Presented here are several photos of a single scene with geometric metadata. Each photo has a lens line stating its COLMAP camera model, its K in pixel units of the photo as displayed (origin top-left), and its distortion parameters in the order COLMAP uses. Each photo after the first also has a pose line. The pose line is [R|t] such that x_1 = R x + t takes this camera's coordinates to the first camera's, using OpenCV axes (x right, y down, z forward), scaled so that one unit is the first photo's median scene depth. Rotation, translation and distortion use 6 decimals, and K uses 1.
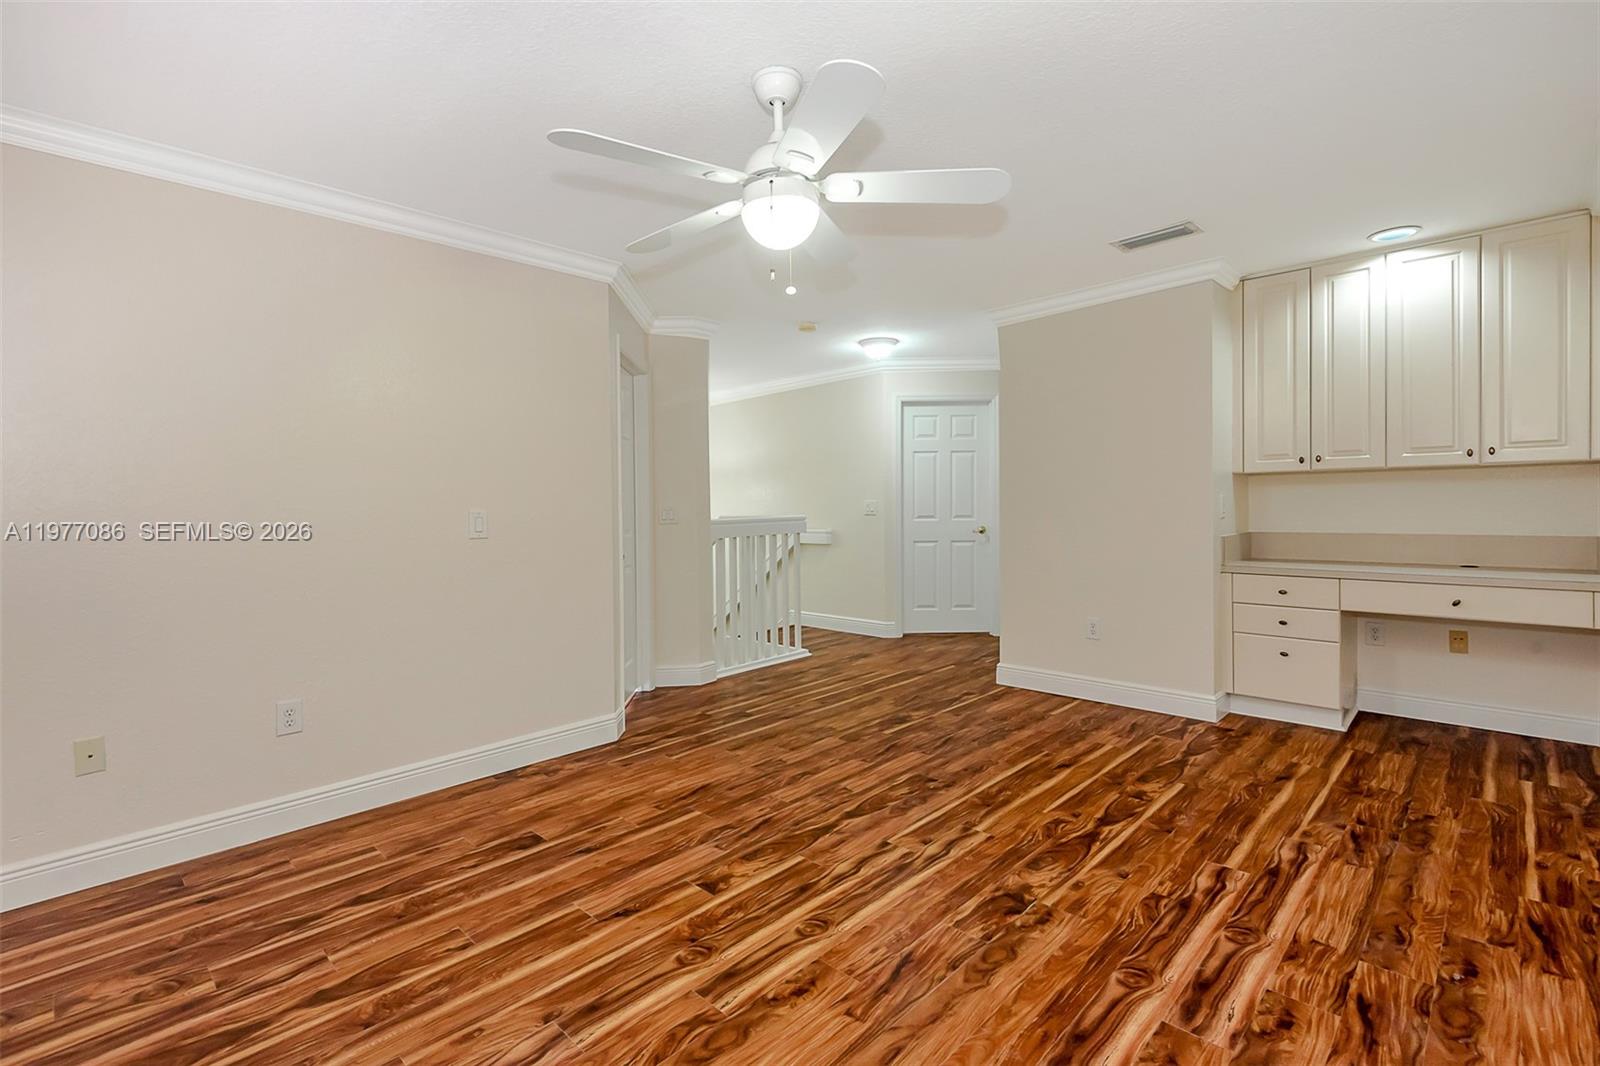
lens RADIAL K [[738.5, 0, 796.7], [0, 738.5, 506.5], [0, 0, 1]] dist [0.001490, -0.000807]
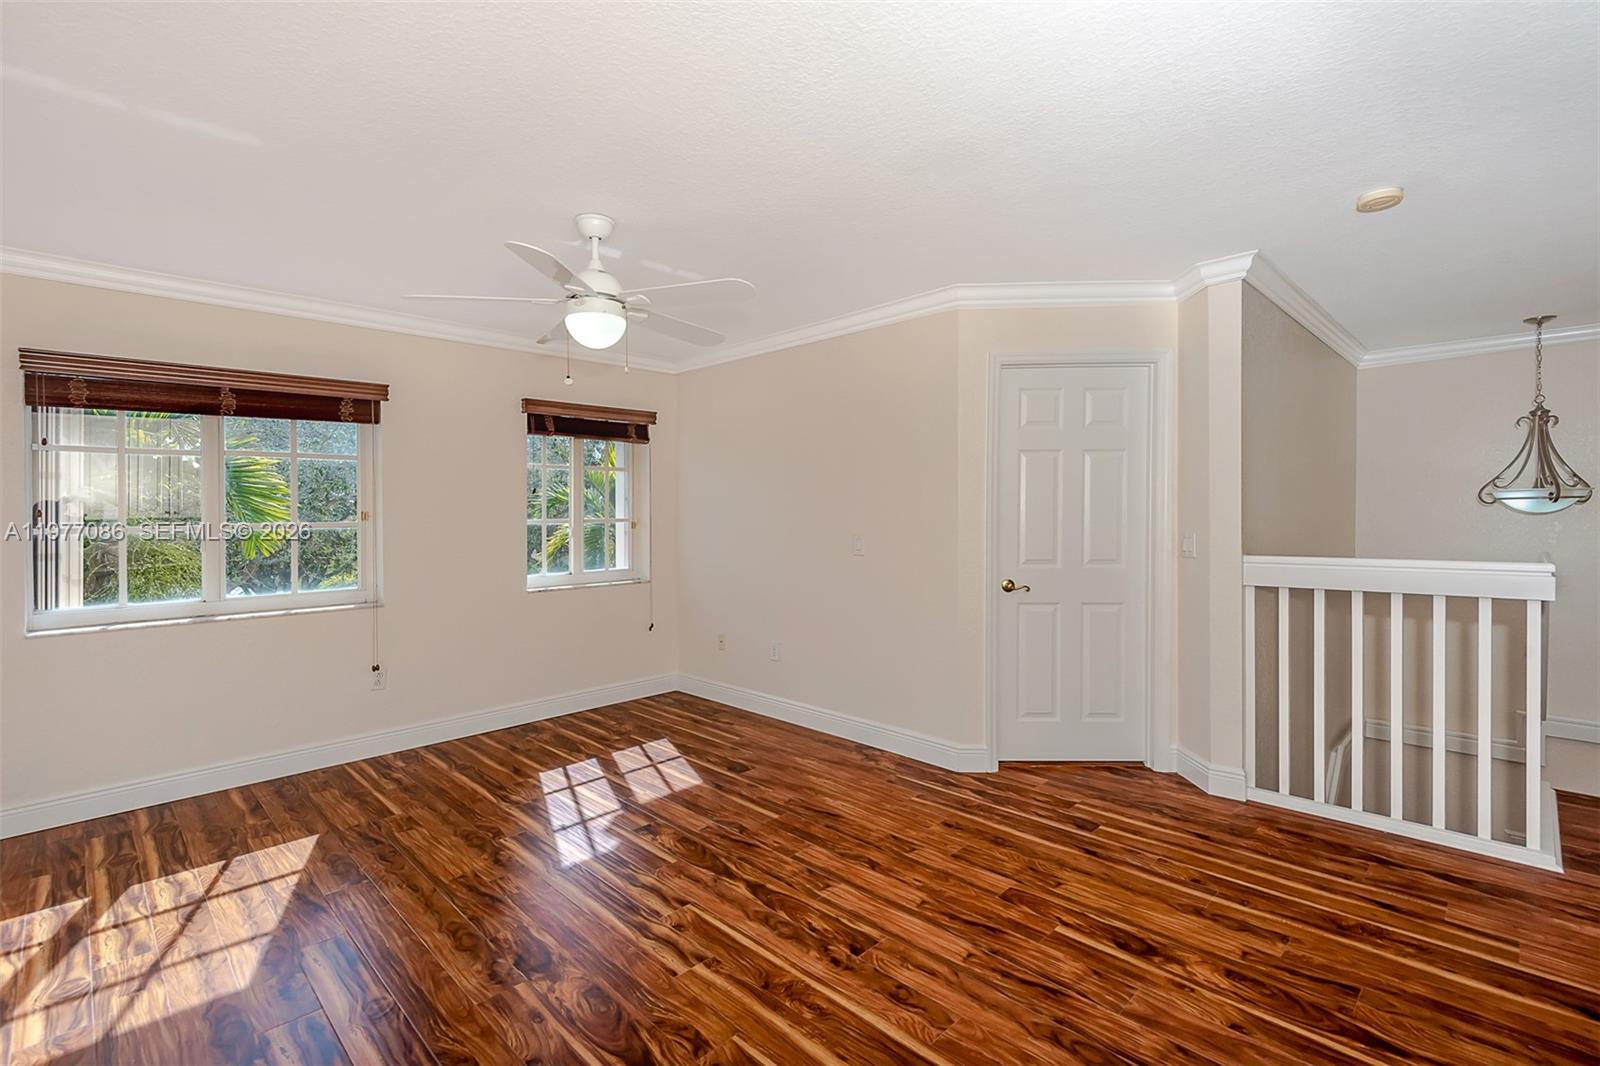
lens RADIAL K [[738.5, 0, 796.7], [0, 738.5, 506.5], [0, 0, 1]] dist [0.001490, -0.000807]
pose [[-0.010828, 0.022713, -0.999683, 0.938782], [-0.003458, 0.999735, 0.022752, -0.077363], [0.999935, 0.003703, -0.010746, 1.005820]]
